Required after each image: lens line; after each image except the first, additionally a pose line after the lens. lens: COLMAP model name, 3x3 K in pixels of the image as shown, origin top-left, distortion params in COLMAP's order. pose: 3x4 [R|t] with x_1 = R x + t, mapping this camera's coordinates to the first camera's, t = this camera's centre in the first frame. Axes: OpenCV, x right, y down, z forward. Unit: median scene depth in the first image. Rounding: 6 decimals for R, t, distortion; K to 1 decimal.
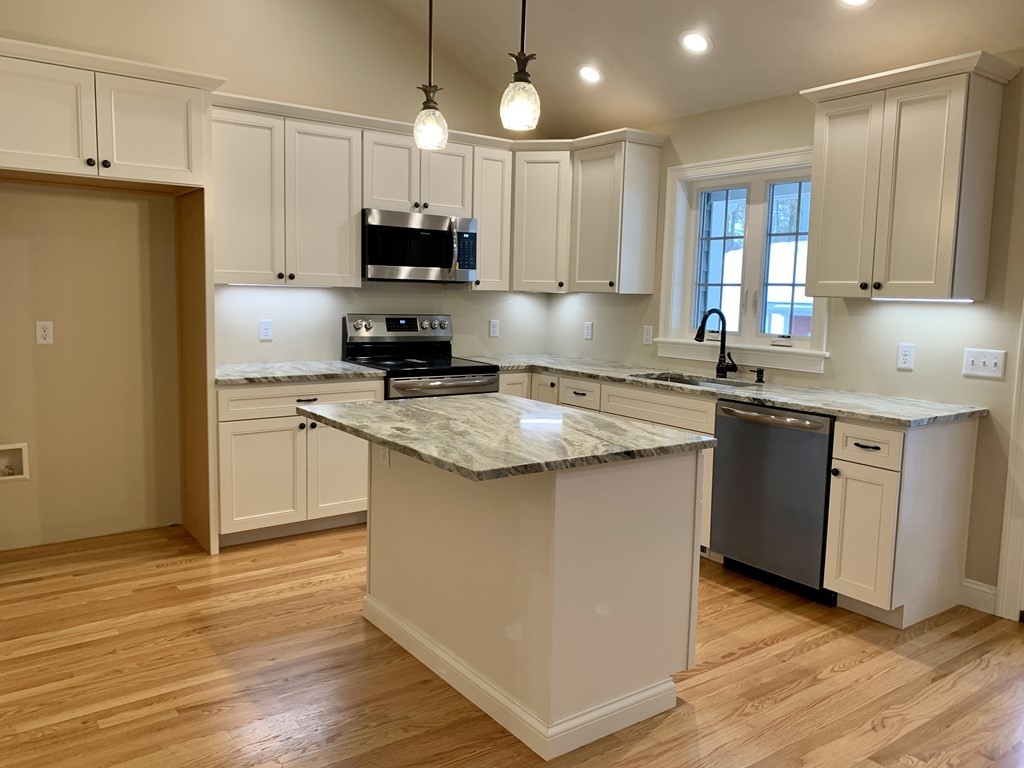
lens RADIAL K [[787.3, 0, 512.4], [0, 787.3, 379.6], [0, 0, 1]] dist [0.039204, -0.025867]
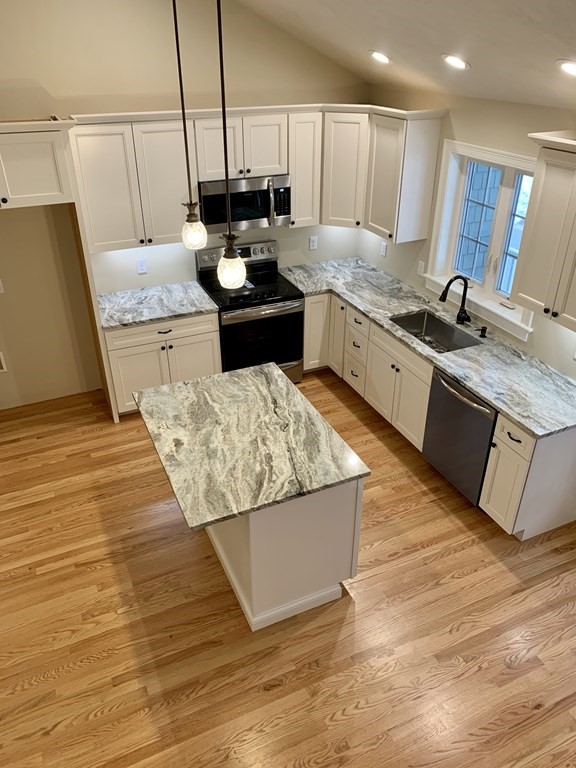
lens RADIAL K [[590.5, 0, 288.3], [0, 590.5, 382.2], [0, 0, 1]] dist [0.039204, -0.025867]
pose [[0.980153, 0.081139, -0.180875, 0.205118], [-0.001512, 0.915435, 0.402463, -0.382265], [0.198234, -0.394202, 0.897389, -0.000472]]
